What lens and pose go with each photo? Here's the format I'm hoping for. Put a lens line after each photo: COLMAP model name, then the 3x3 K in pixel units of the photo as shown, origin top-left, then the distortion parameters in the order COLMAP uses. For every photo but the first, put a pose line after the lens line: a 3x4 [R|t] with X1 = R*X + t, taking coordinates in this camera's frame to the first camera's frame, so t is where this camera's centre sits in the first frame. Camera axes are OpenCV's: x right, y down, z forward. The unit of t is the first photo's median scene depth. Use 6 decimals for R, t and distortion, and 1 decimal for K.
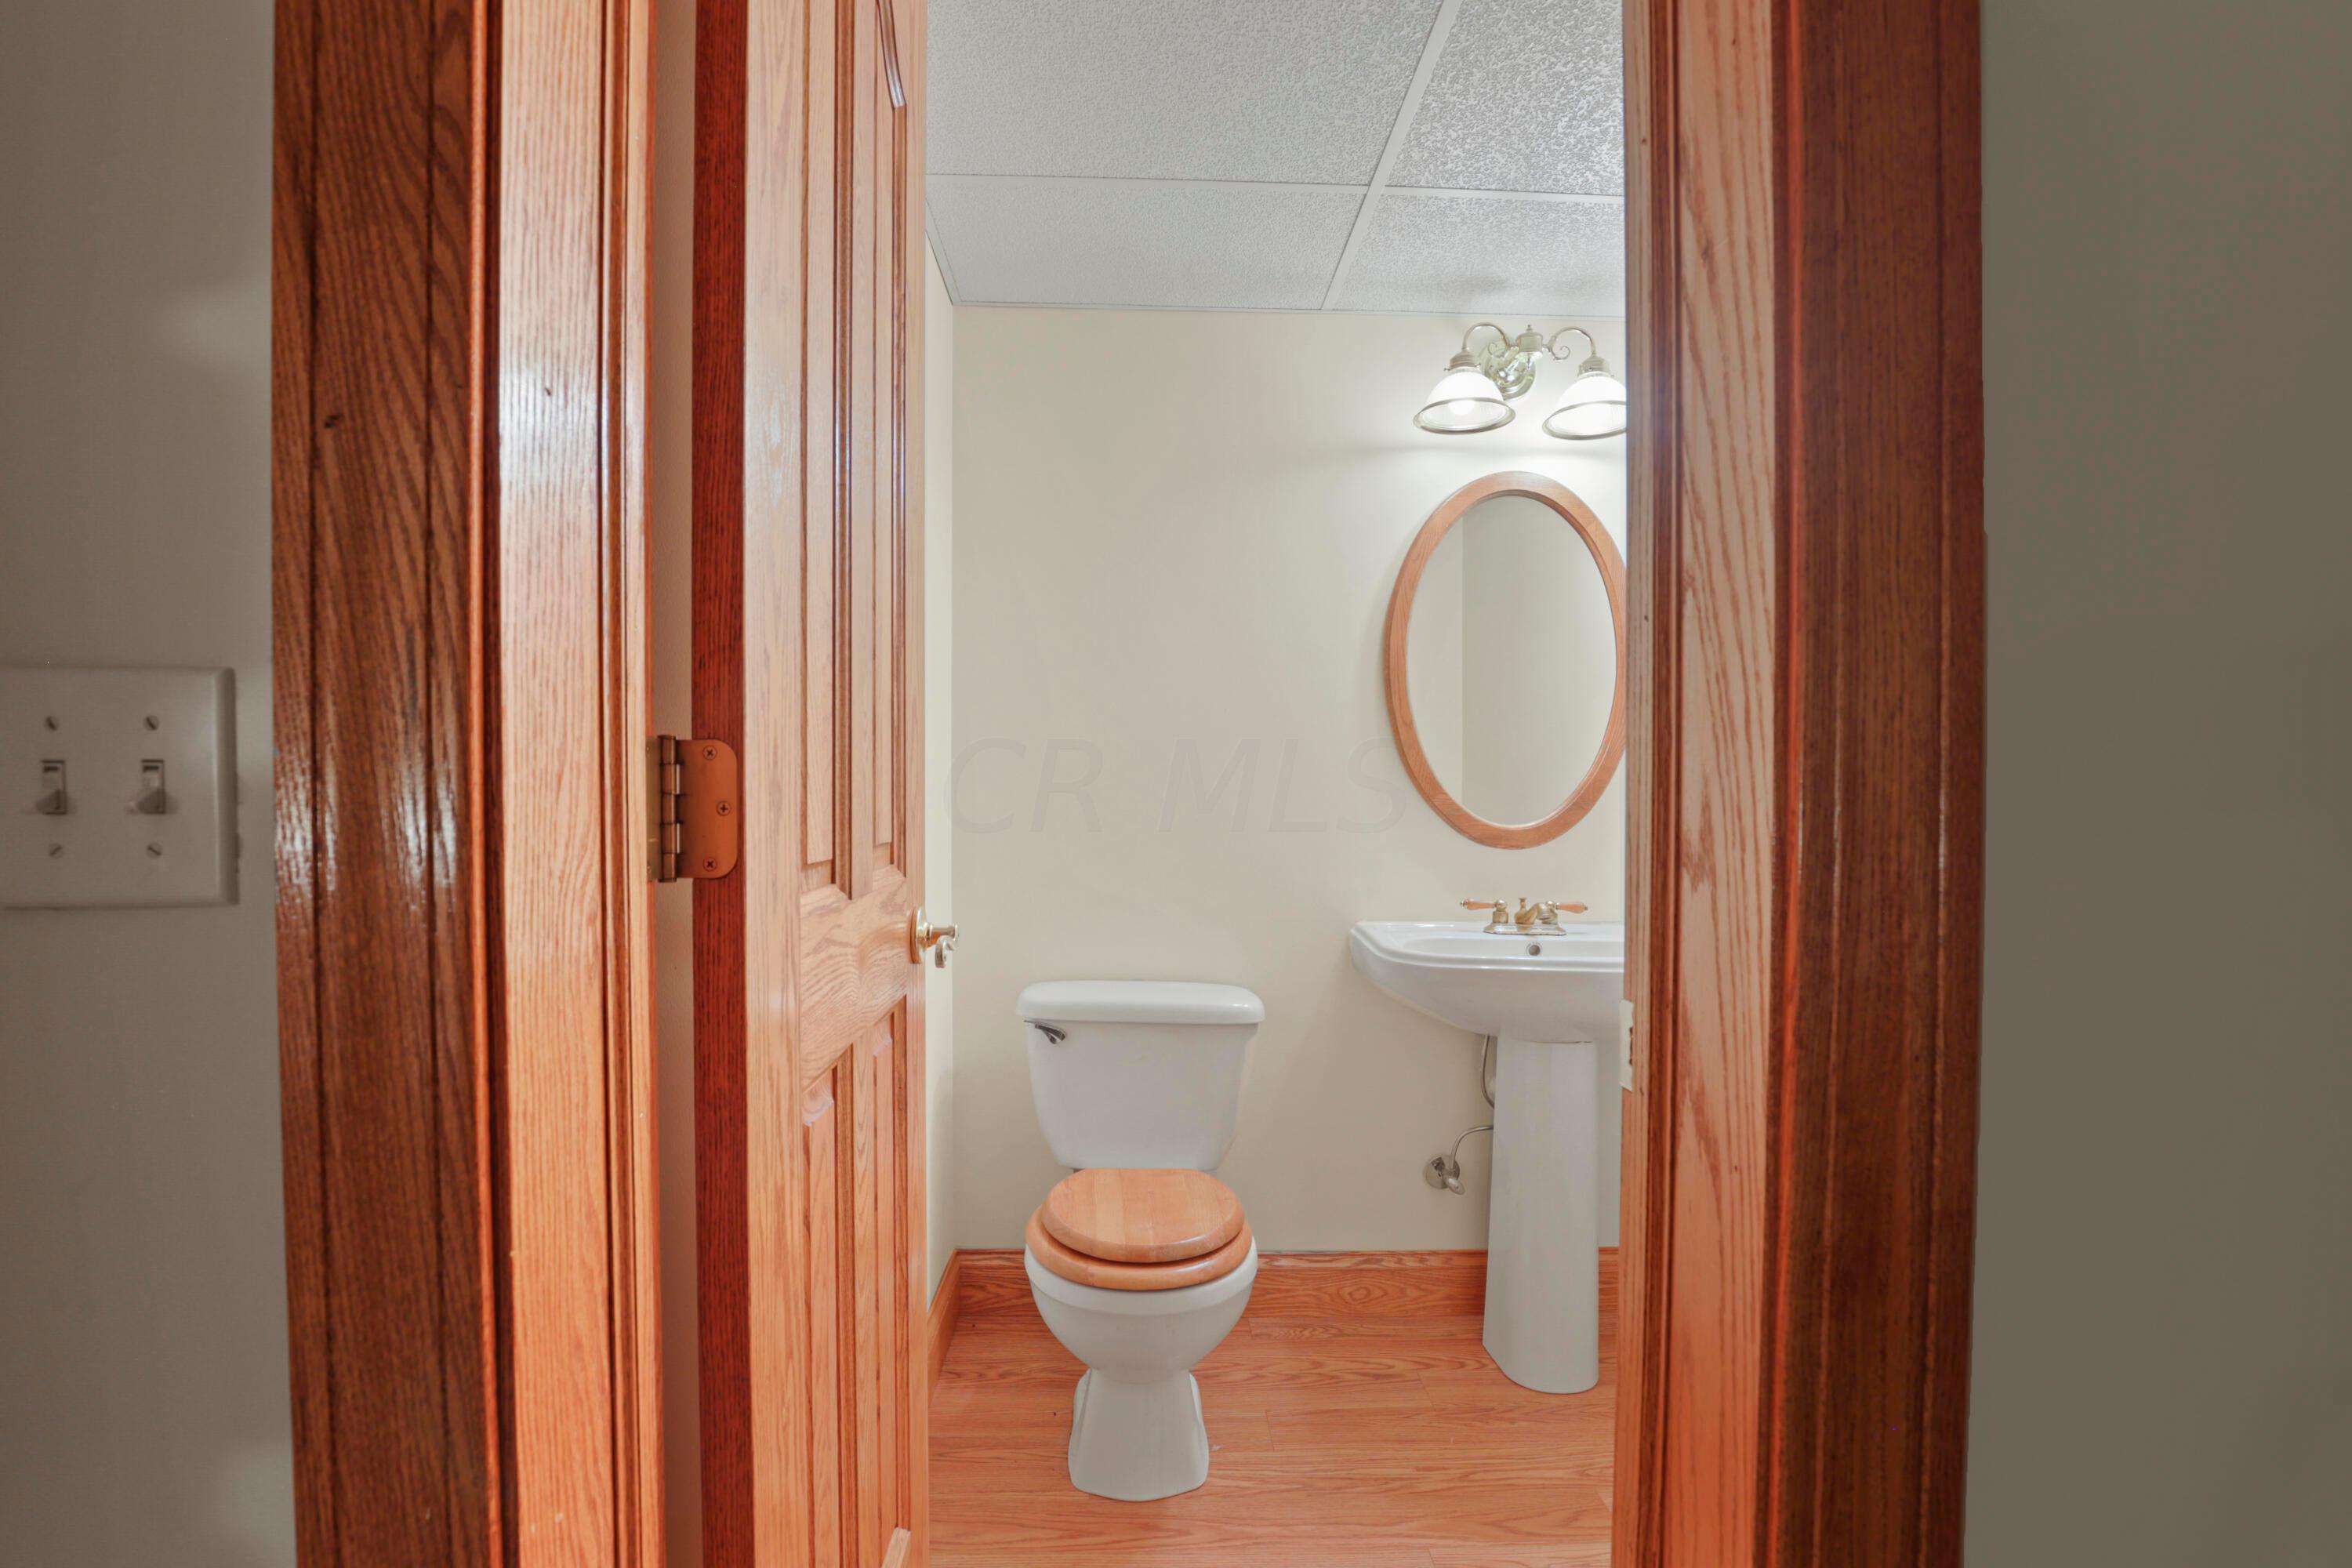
lens RADIAL K [[1091.5, 0, 1179.1], [0, 1091.5, 768.1], [0, 0, 1]] dist [-0.039959, 0.008140]
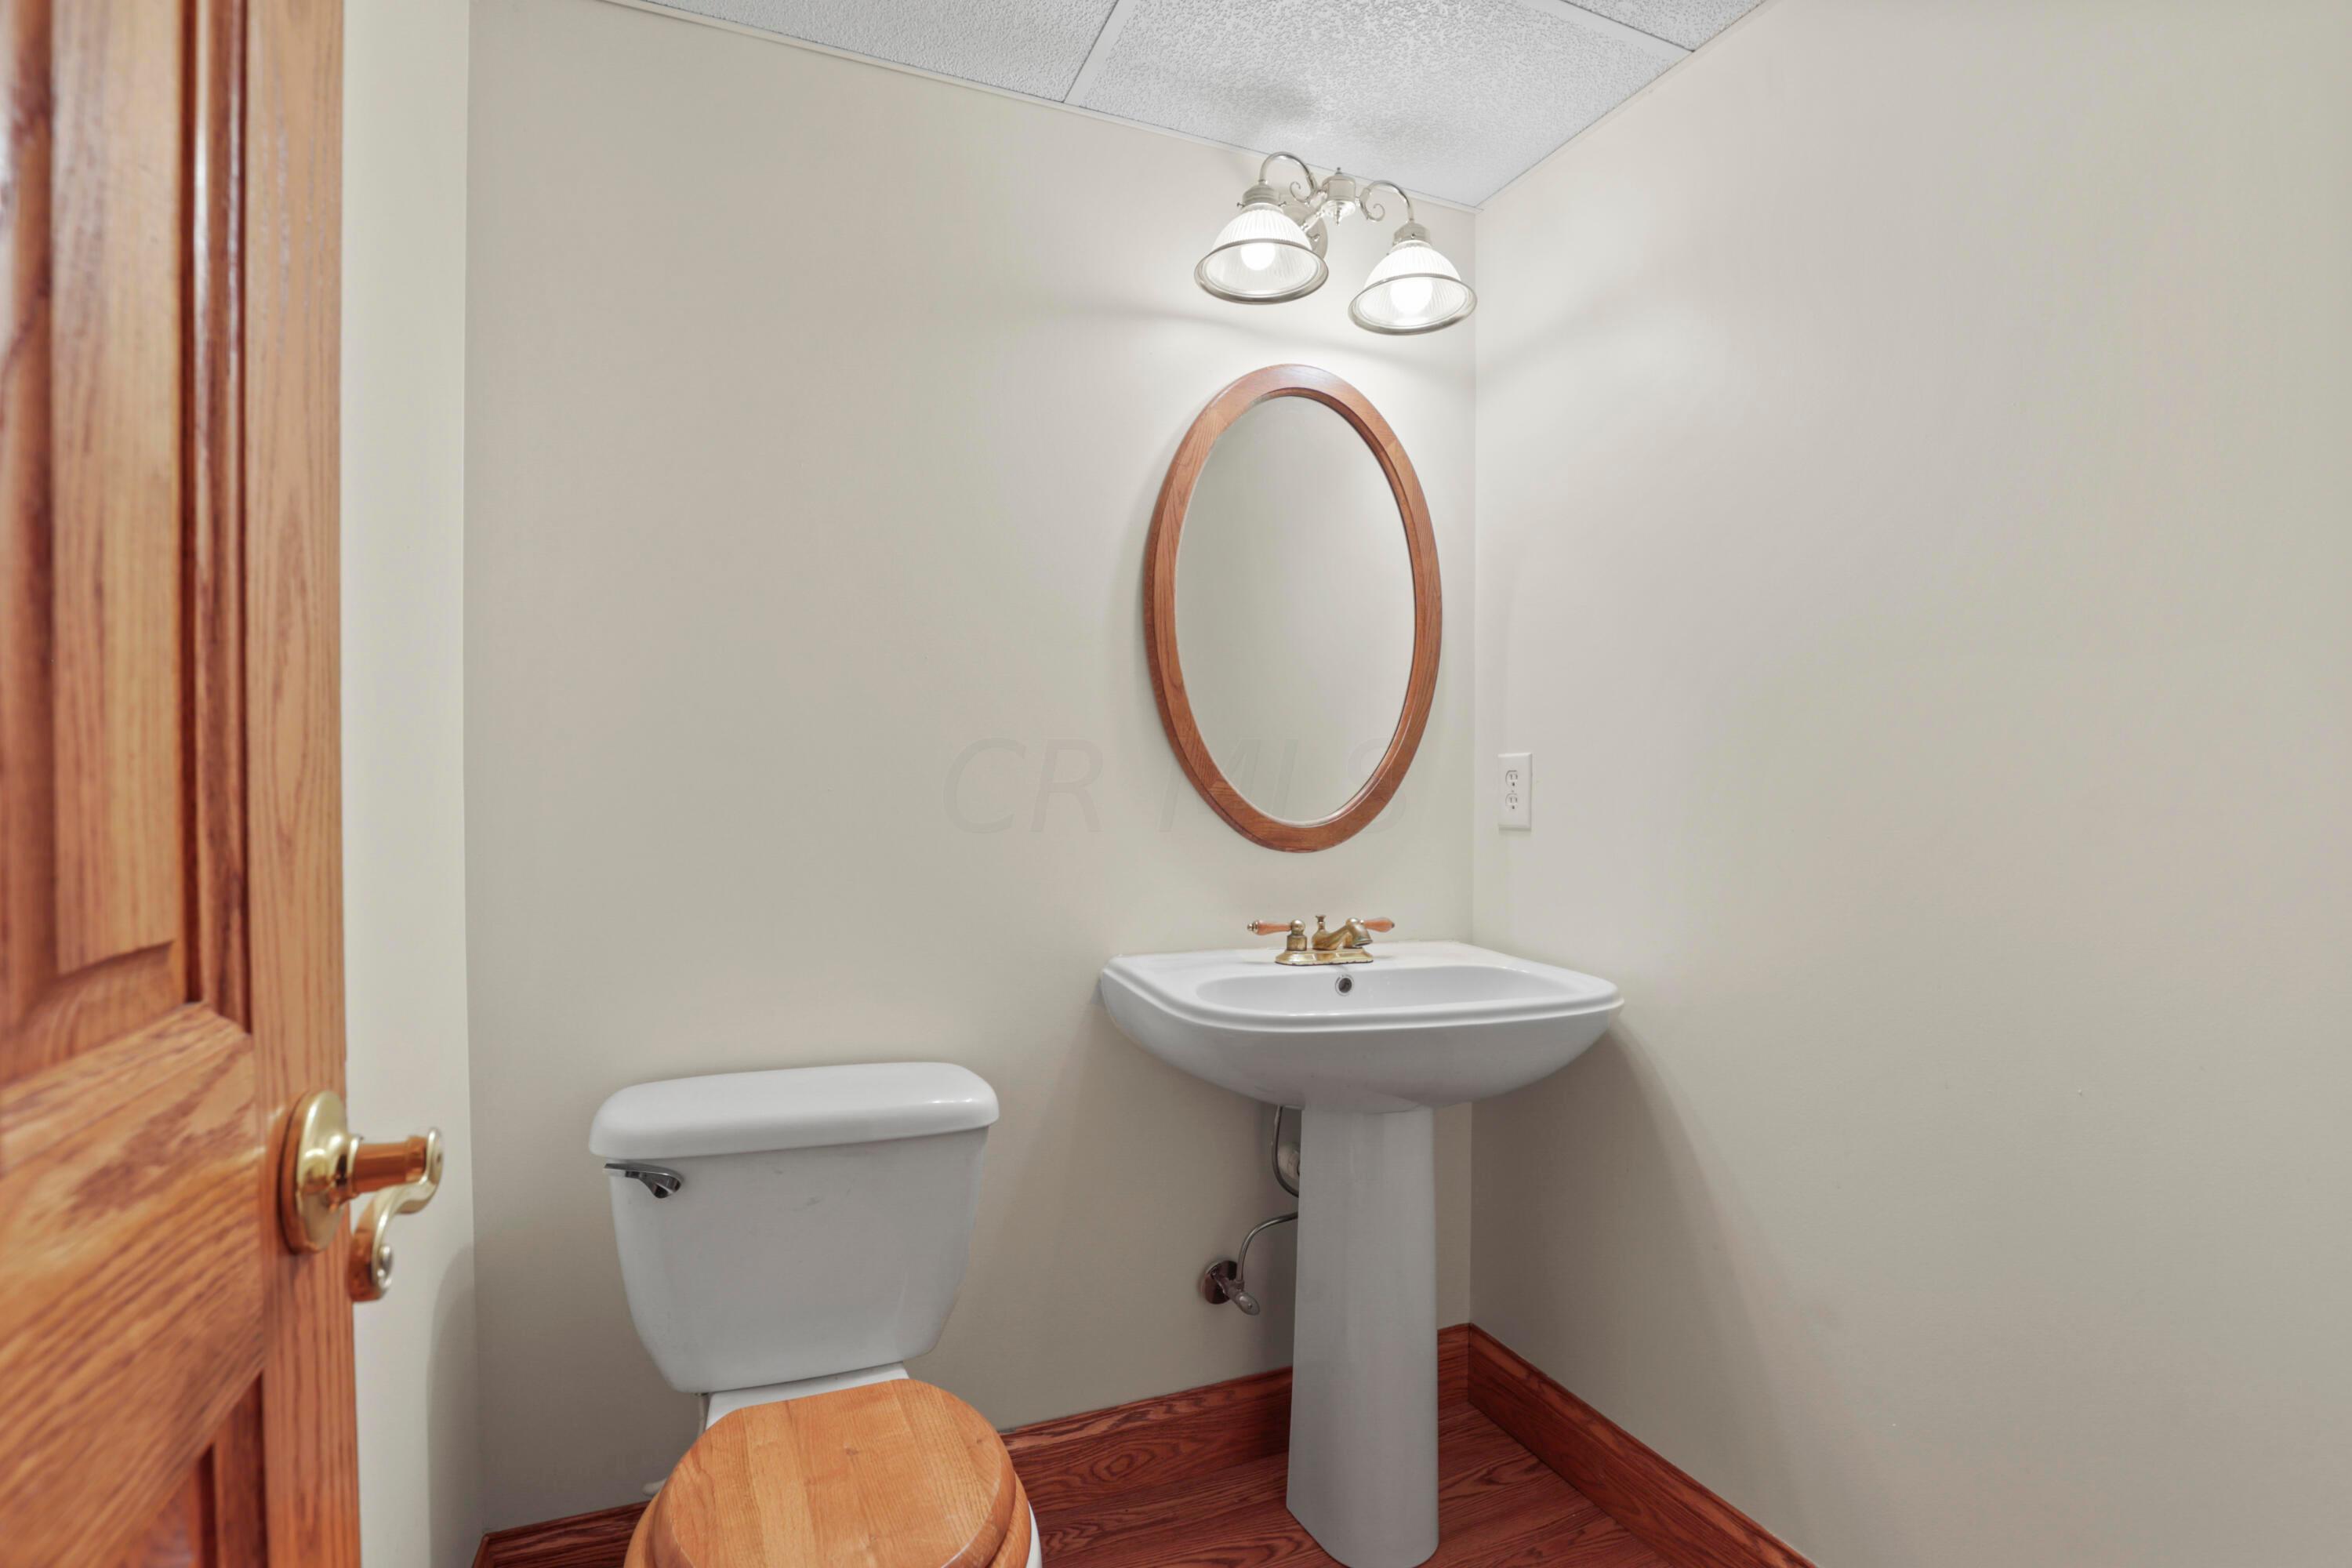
lens RADIAL K [[1091.5, 0, 1179.1], [0, 1091.5, 768.1], [0, 0, 1]] dist [-0.039959, 0.008140]
pose [[0.935351, -0.004644, 0.353692, -0.051799], [0.001942, 0.999966, 0.007991, 0.008317], [-0.353717, -0.006788, 0.935328, 0.312778]]
